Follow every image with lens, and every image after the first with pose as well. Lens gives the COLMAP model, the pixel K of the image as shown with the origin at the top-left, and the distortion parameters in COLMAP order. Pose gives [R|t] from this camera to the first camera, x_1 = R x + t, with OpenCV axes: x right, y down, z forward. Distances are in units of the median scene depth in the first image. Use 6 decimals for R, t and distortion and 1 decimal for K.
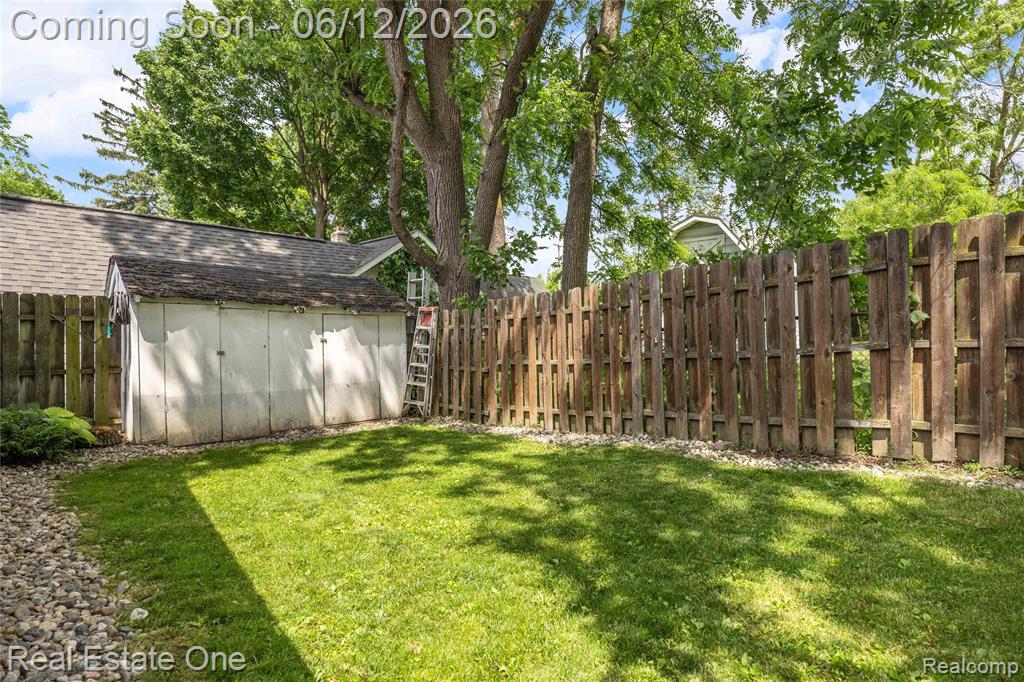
lens RADIAL K [[536.2, 0, 506.2], [0, 536.2, 344.0], [0, 0, 1]] dist [0.005920, 0.001123]
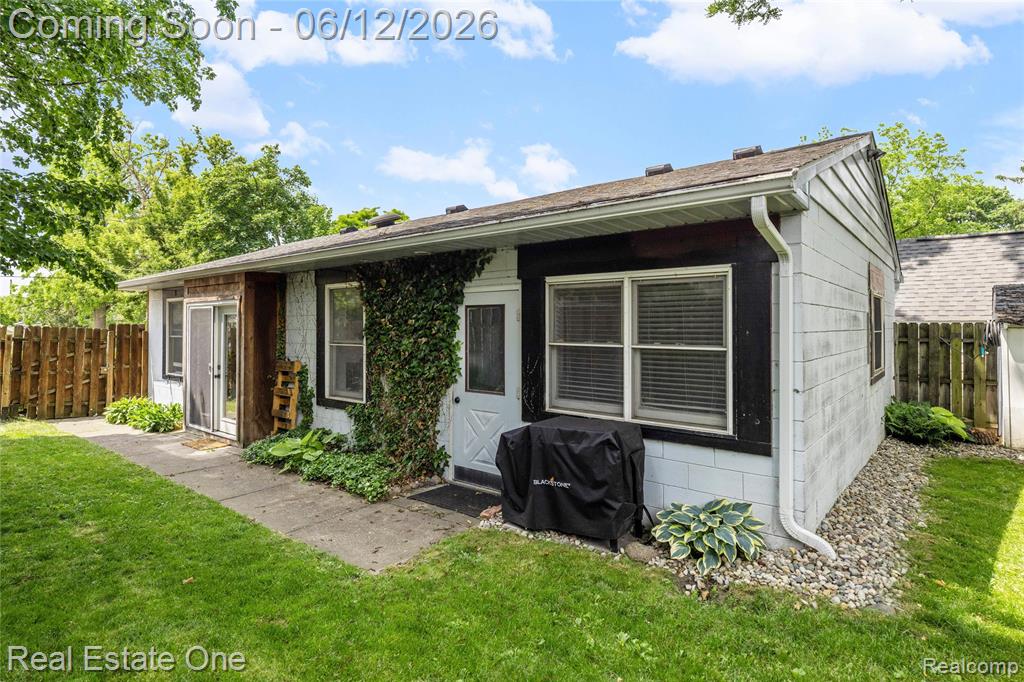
lens RADIAL K [[536.2, 0, 515.9], [0, 536.2, 320.2], [0, 0, 1]] dist [0.005920, 0.001123]
pose [[0.132956, -0.020050, -0.990919, 0.343432], [-0.012375, 0.999684, -0.021888, -0.054432], [0.991045, 0.015173, 0.132665, -0.229674]]
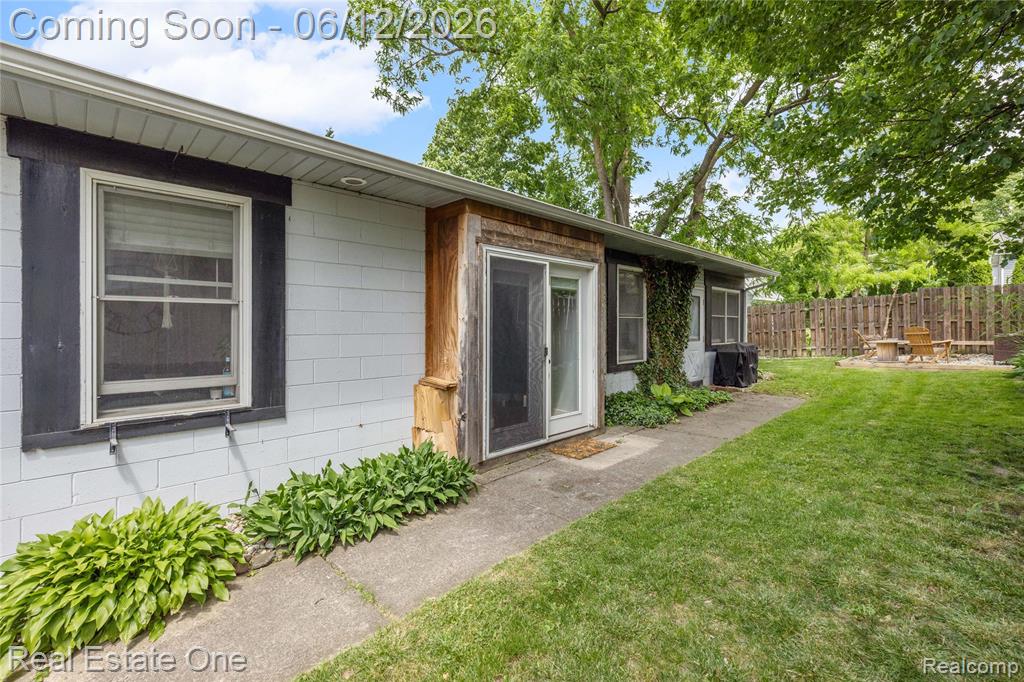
lens RADIAL K [[439.6, 0, 516.2], [0, 439.6, 320.2], [0, 0, 1]] dist [-0.000290, -0.000078]
pose [[0.999754, 0.004914, 0.021632, -1.064601], [-0.004737, 0.999955, -0.008224, -0.004996], [-0.021672, 0.008119, 0.999732, -1.483598]]
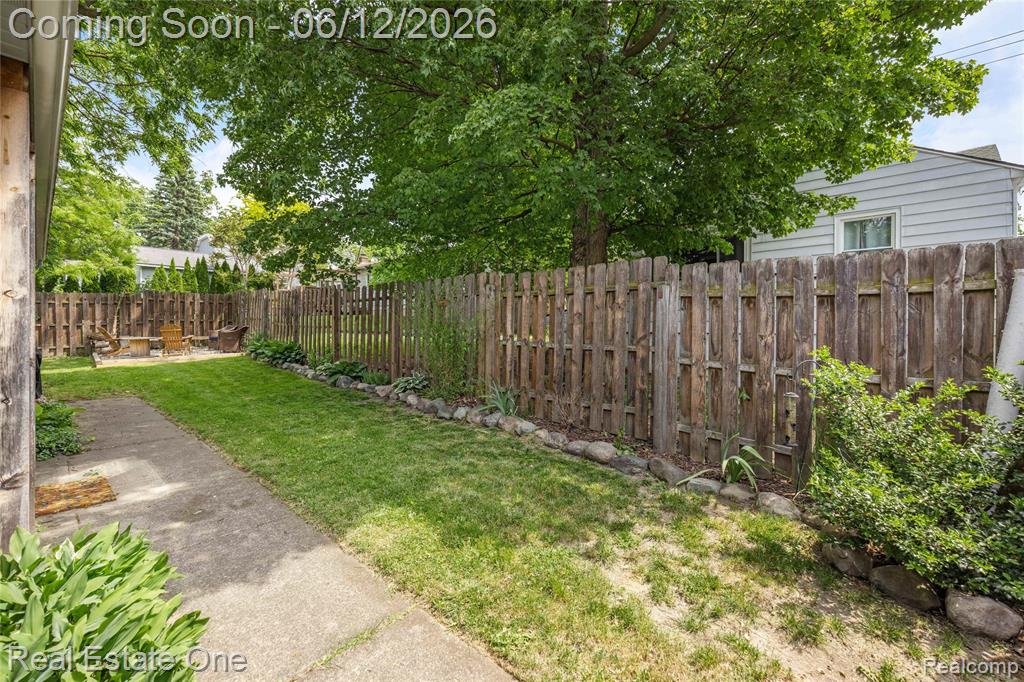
lens RADIAL K [[439.6, 0, 509.7], [0, 439.6, 333.8], [0, 0, 1]] dist [-0.000290, -0.000078]
pose [[-0.078650, -0.004413, 0.996893, -1.460096], [-0.009635, 0.999947, 0.003666, 0.015345], [-0.996856, -0.009316, -0.078688, -1.201248]]
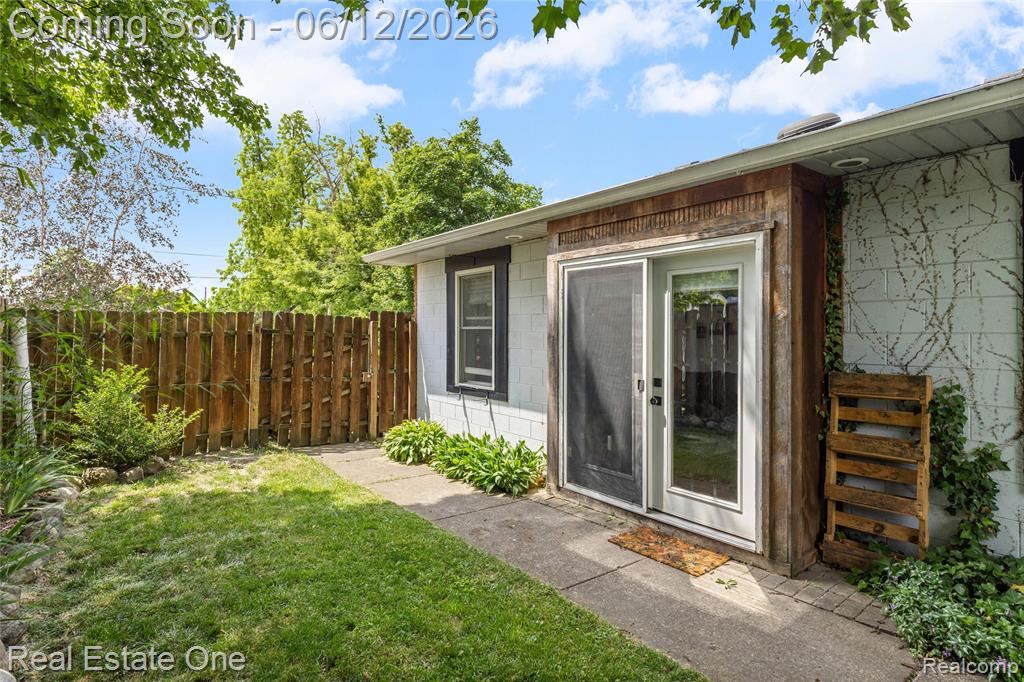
lens RADIAL K [[536.2, 0, 535.9], [0, 536.2, 335.8], [0, 0, 1]] dist [0.005920, 0.001123]
pose [[-0.064774, 0.001481, -0.997899, -0.374632], [-0.016569, 0.999859, 0.002559, -0.016403], [0.997762, 0.016699, -0.064741, -0.855682]]
